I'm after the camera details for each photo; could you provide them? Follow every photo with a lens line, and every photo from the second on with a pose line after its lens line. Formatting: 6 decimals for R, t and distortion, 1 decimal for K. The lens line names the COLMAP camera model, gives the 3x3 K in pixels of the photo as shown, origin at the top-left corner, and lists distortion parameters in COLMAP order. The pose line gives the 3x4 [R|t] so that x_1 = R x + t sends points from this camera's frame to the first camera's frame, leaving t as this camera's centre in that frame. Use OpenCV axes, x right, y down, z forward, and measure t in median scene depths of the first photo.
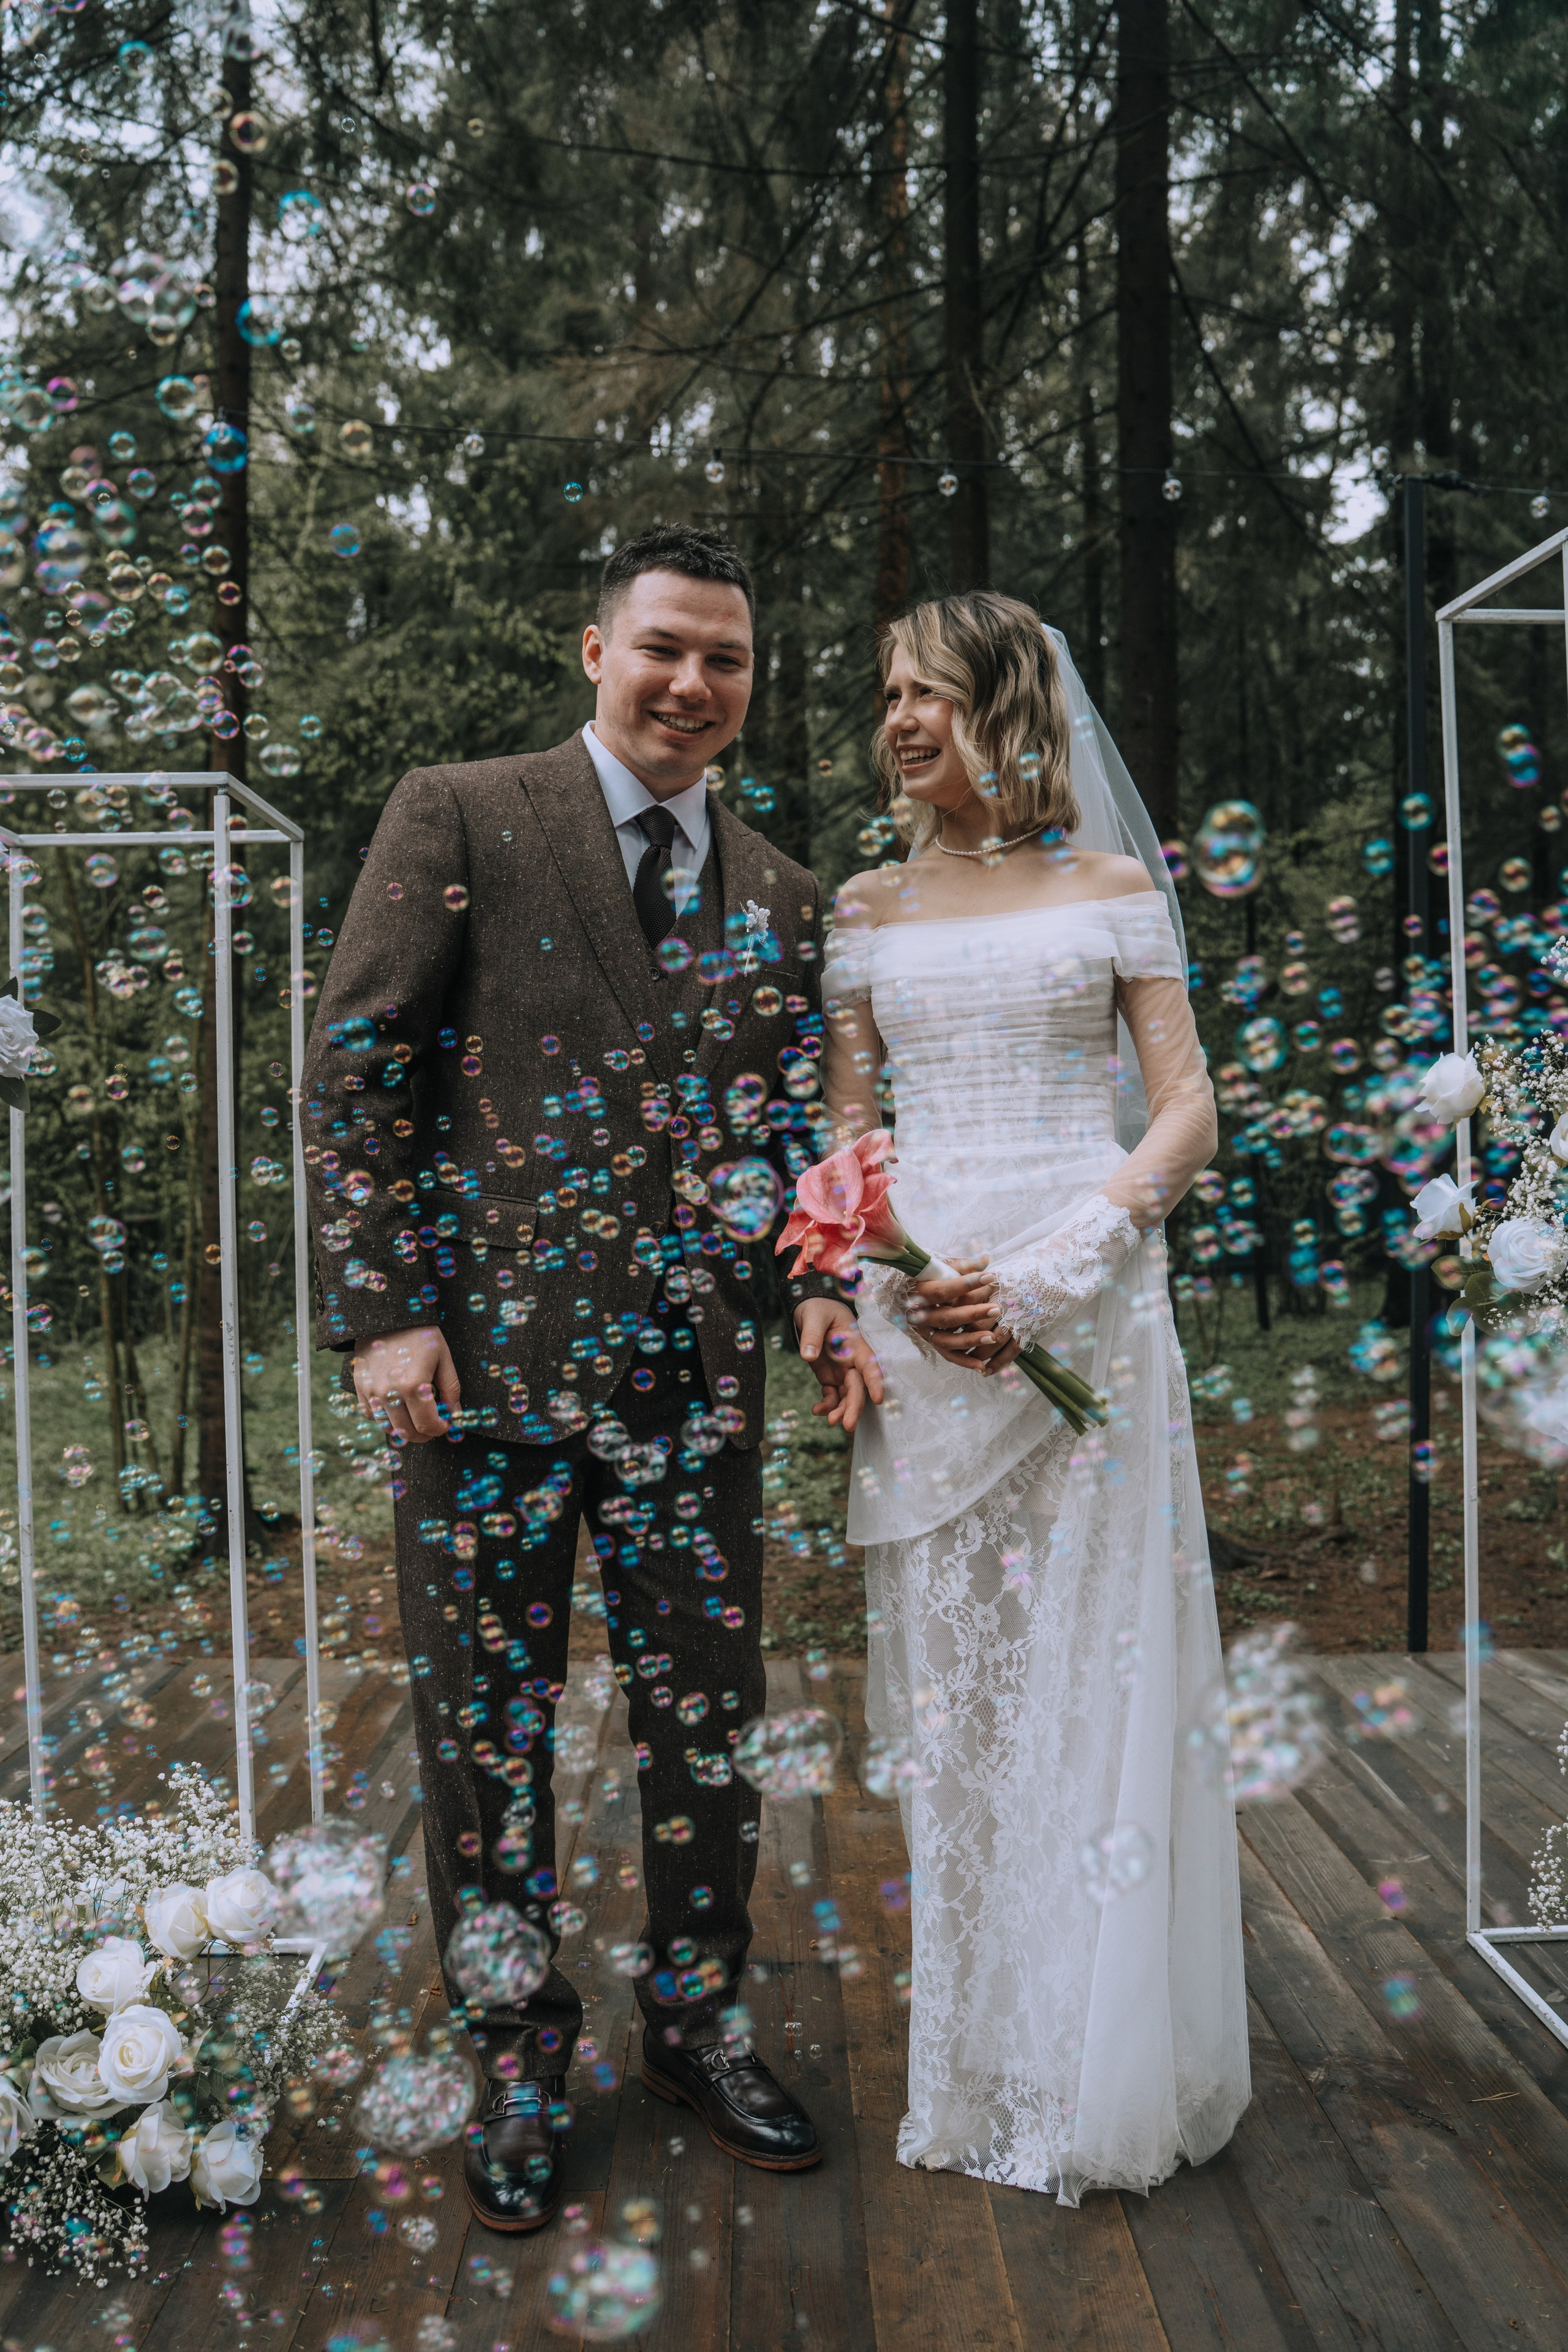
lens RADIAL K [[1993.3, 0, 775.6], [0, 1993.3, 1167.6], [0, 0, 1]] dist [-0.096823, 0.065222]
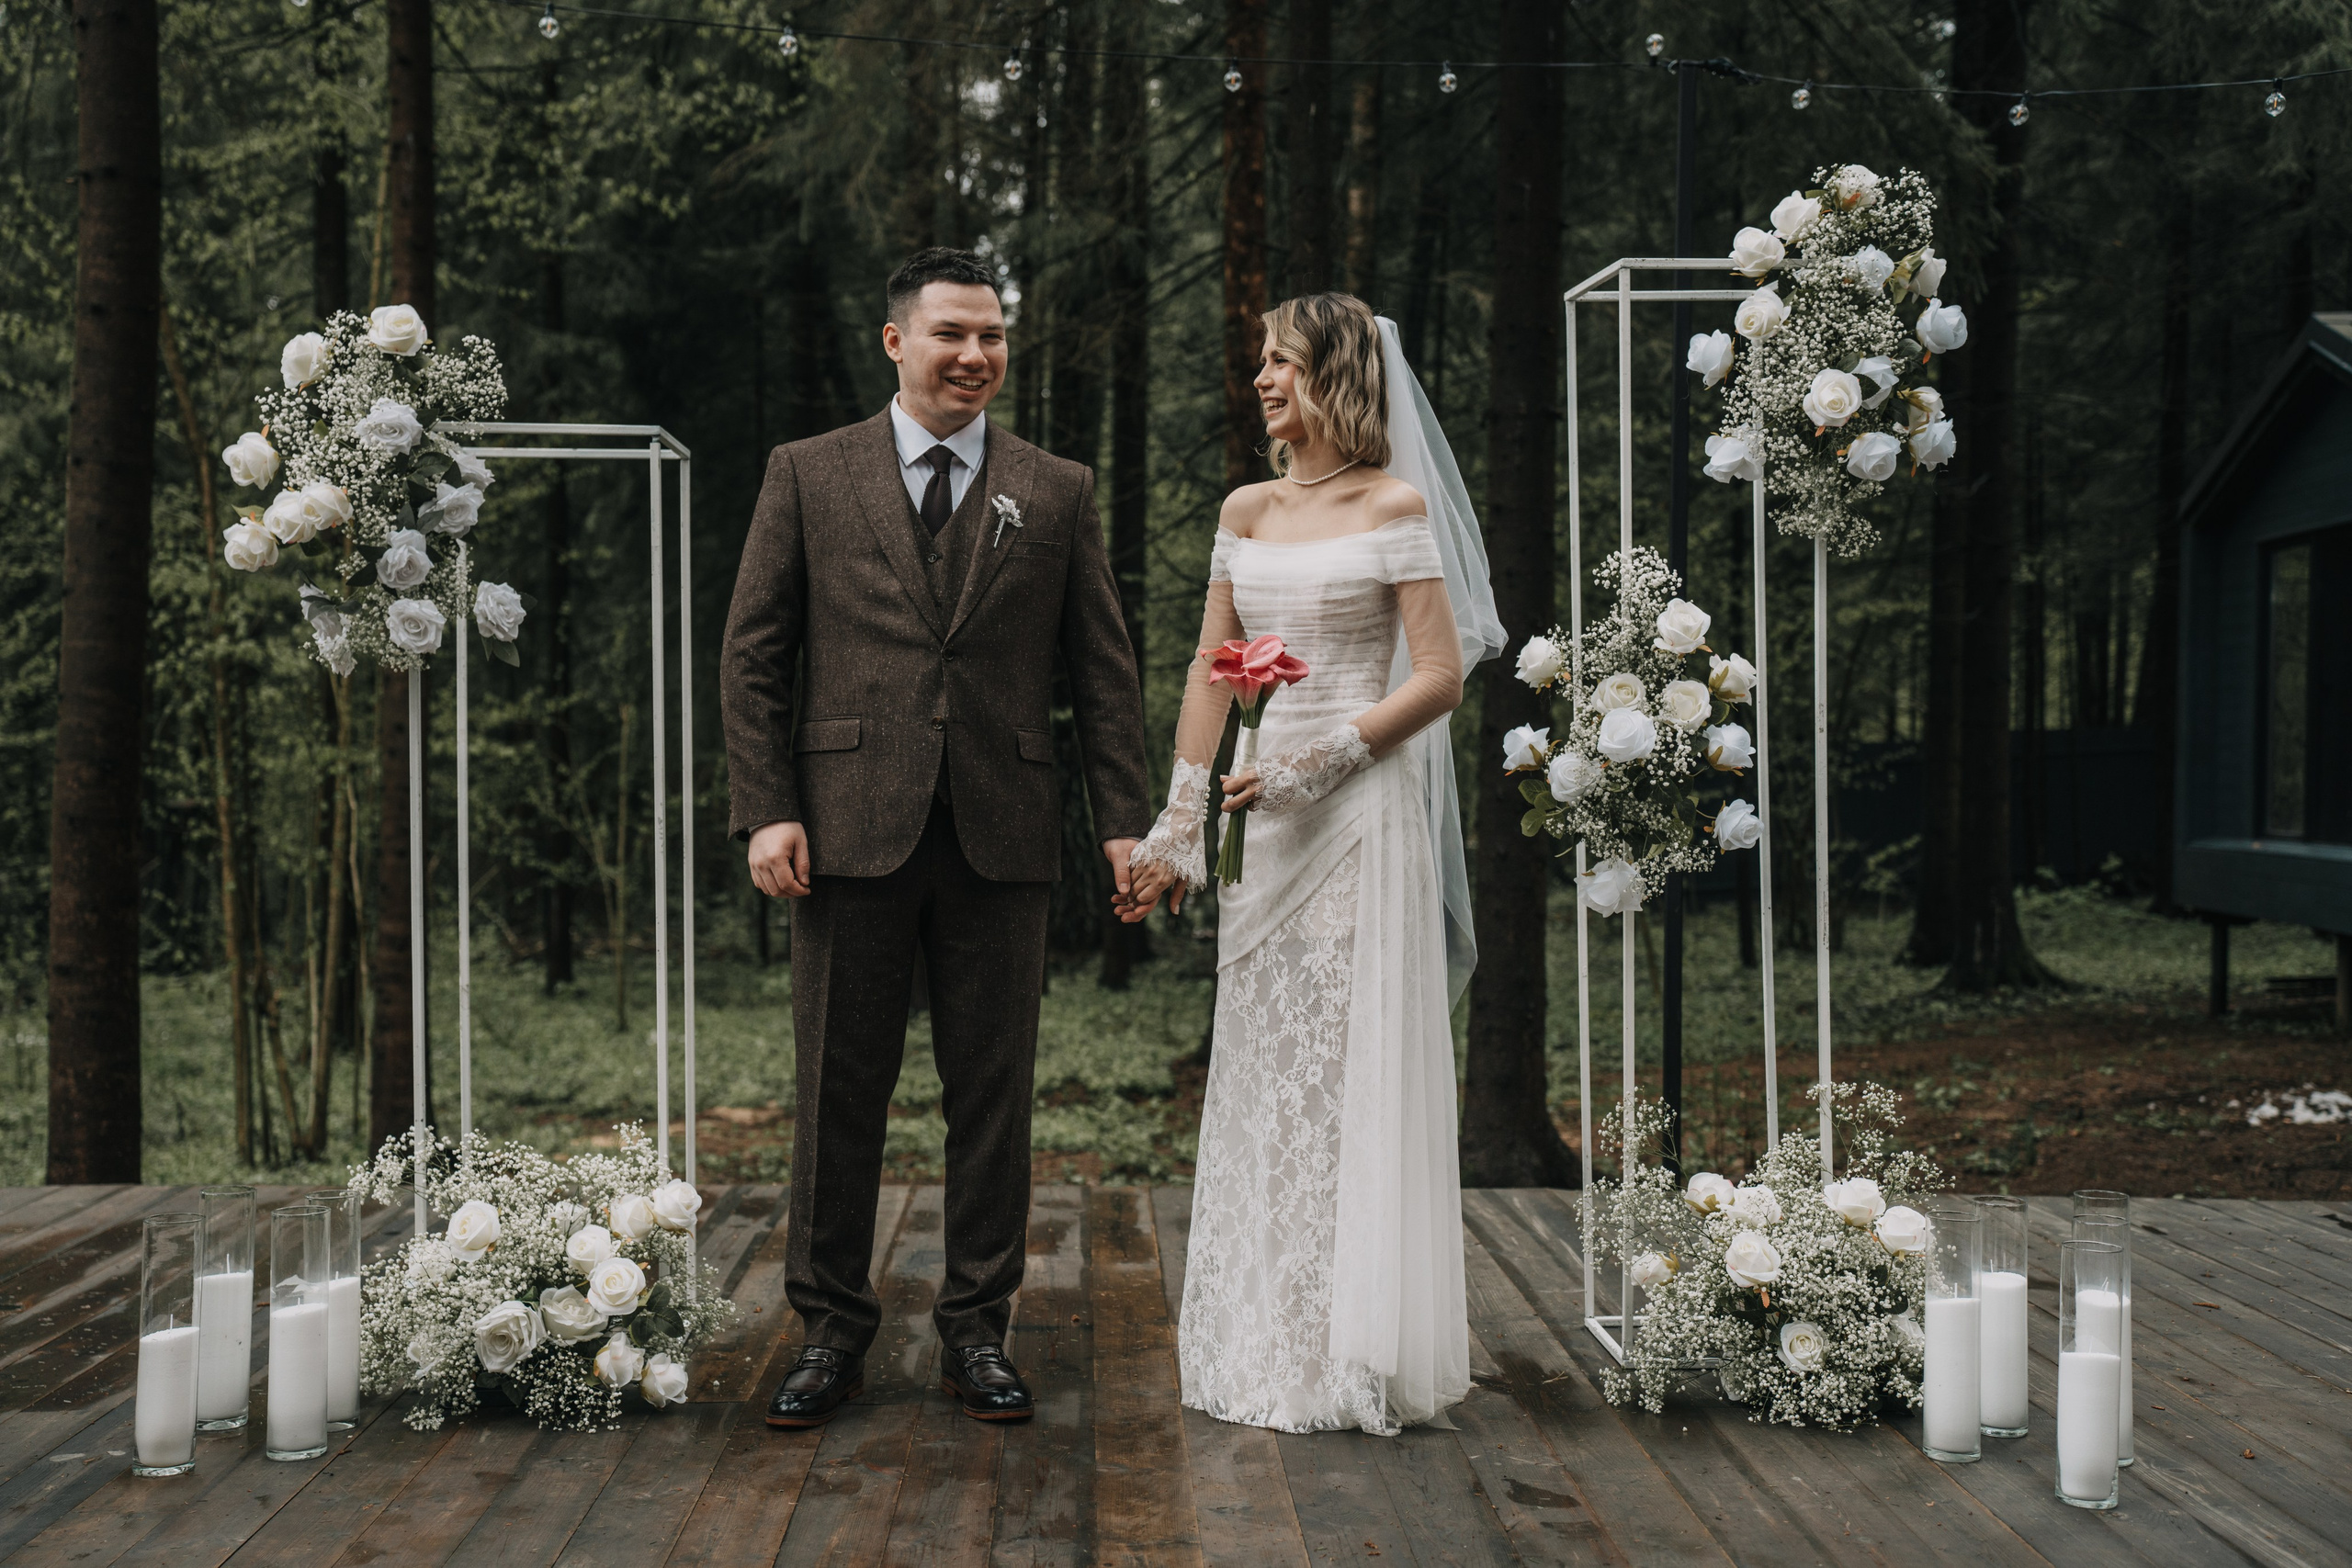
lens RADIAL K [[2999.5, 0, 1176.0], [0, 2999.5, 784.0], [0, 0, 1]] dist [0.158576, 0.042649]
pose [[0.999674, 0.011628, 0.022746, 0.046415], [-0.011898, 0.999860, 0.011775, 0.026267], [-0.022606, -0.012042, 0.999672, -1.231061]]
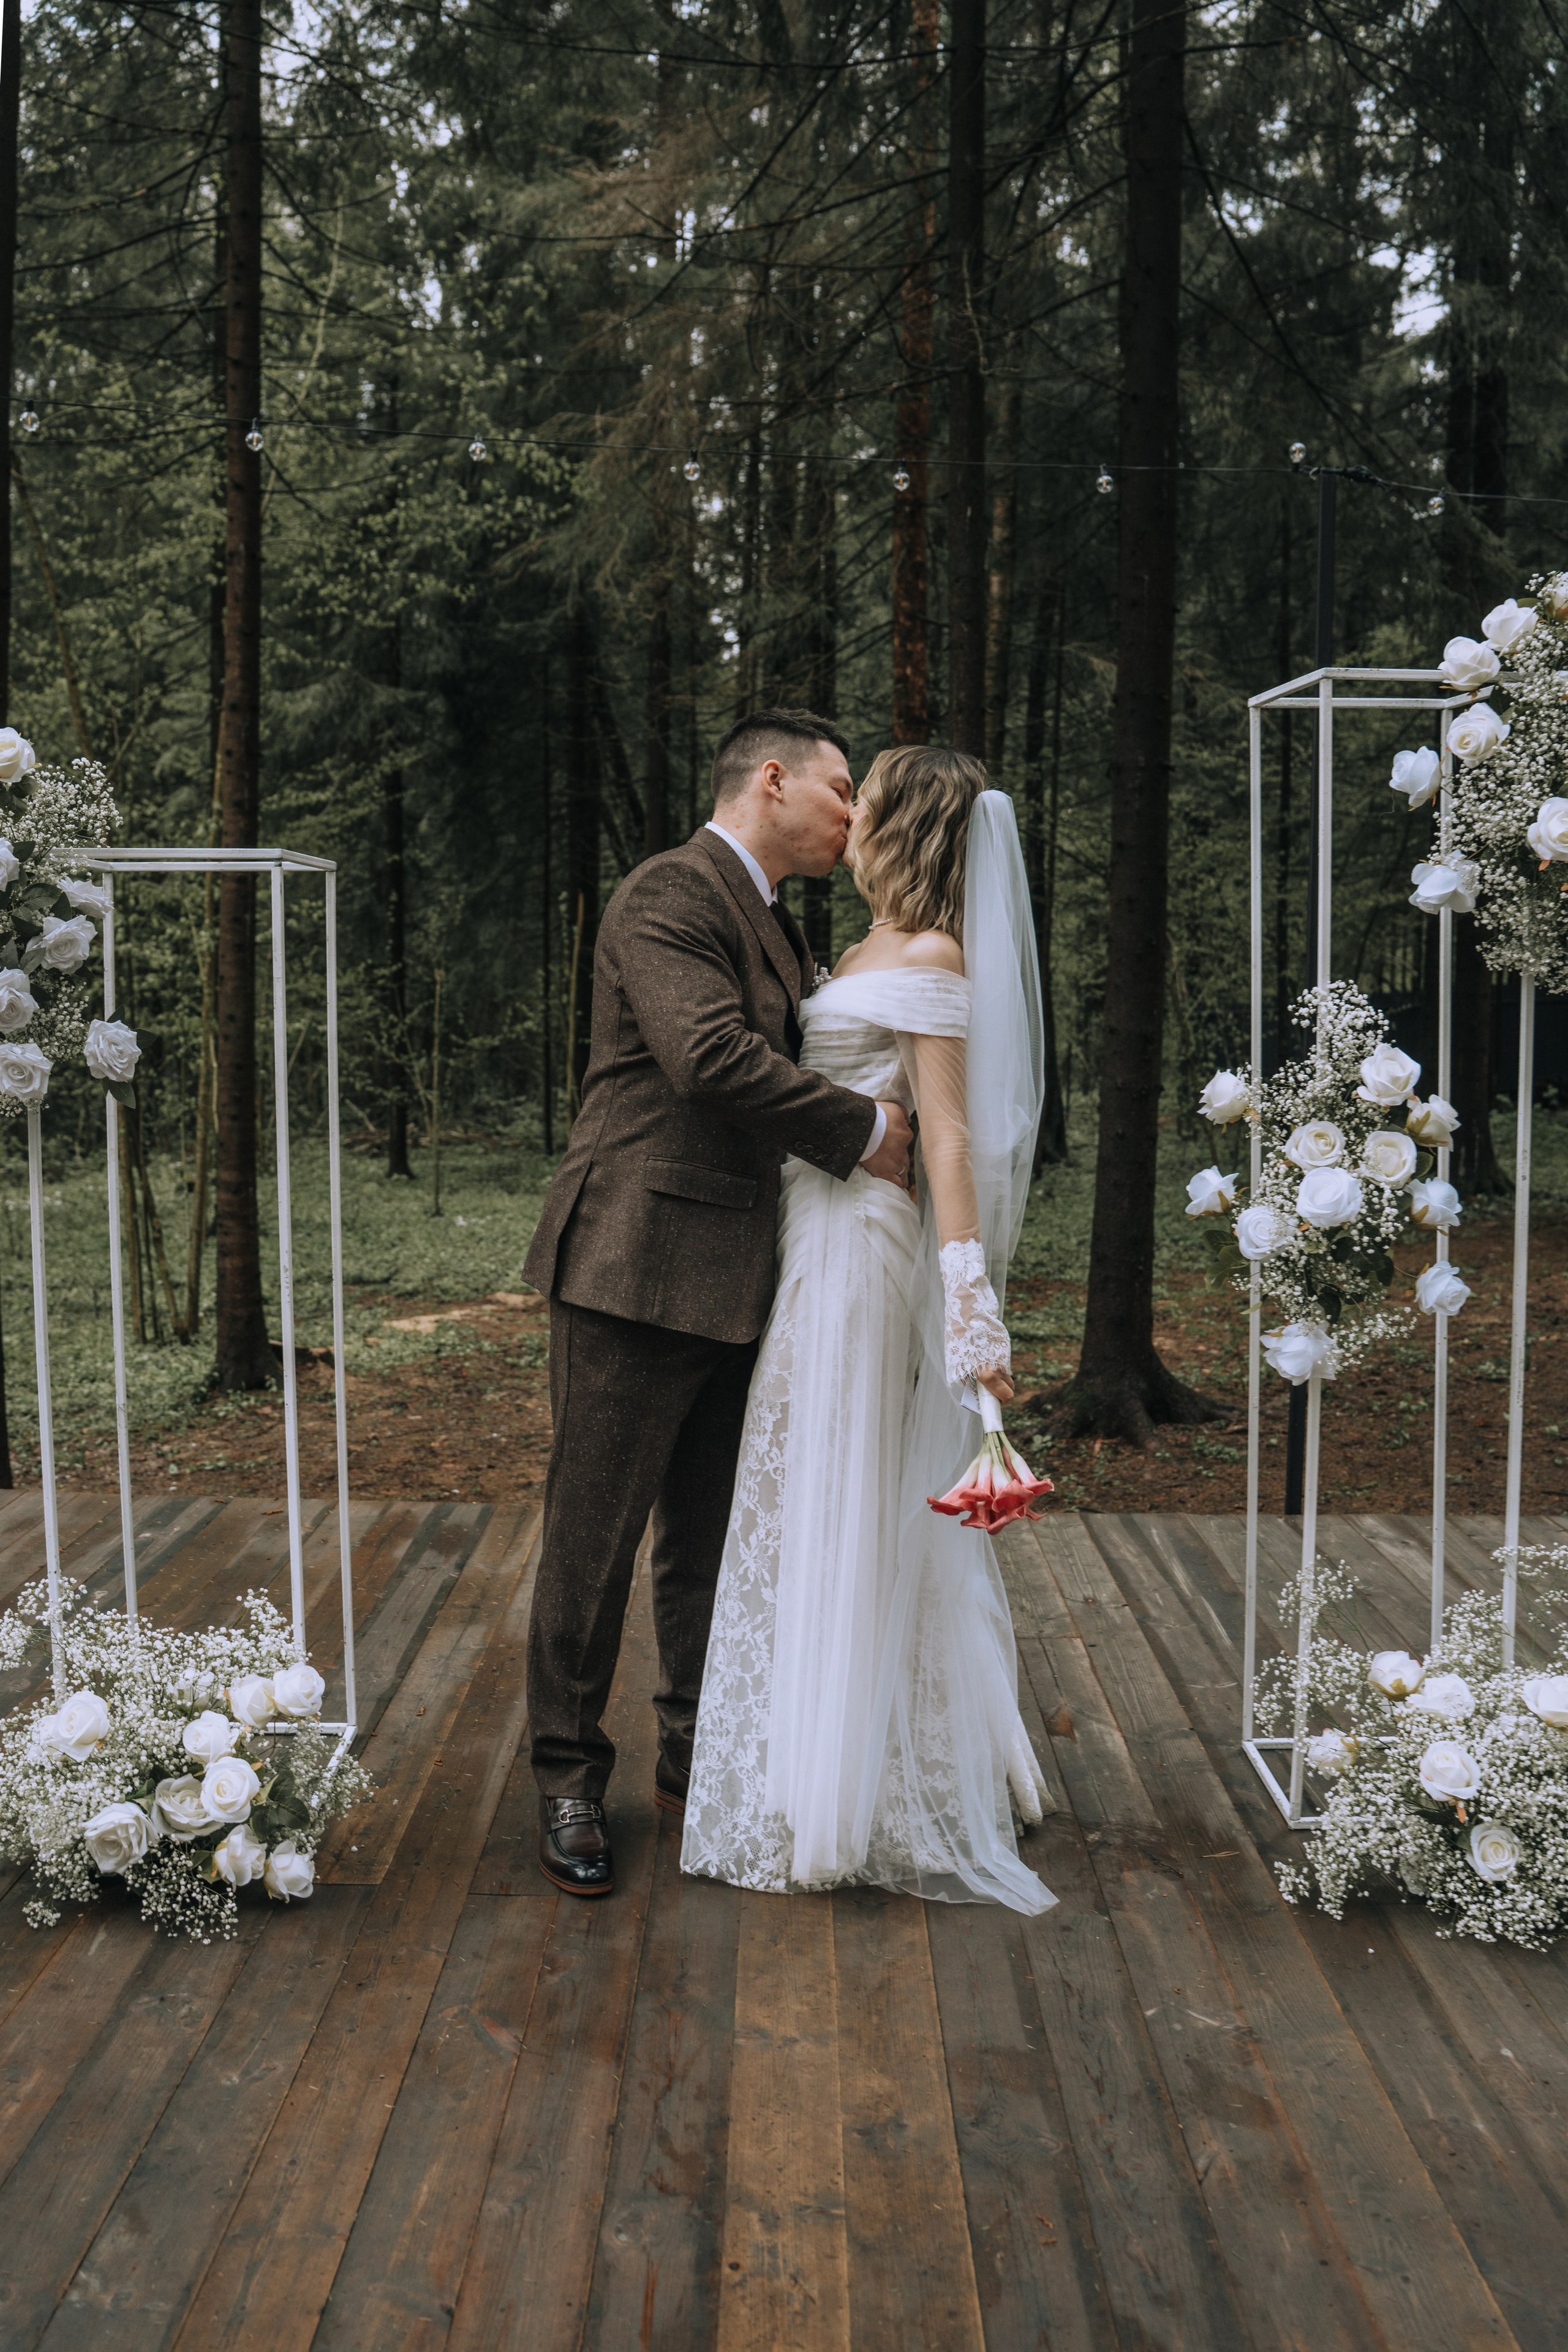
lens RADIAL K [[2117.4, 0, 776.6], [0, 2117.4, 1151.1], [0, 0, 1]] dist [-0.089068, 0.005812]
pose [[0.999738, 0.018021, -0.014129, 0.077680], [-0.016737, 0.996136, 0.086214, -0.133755], [0.015628, -0.085954, 0.996176, -0.427413]]
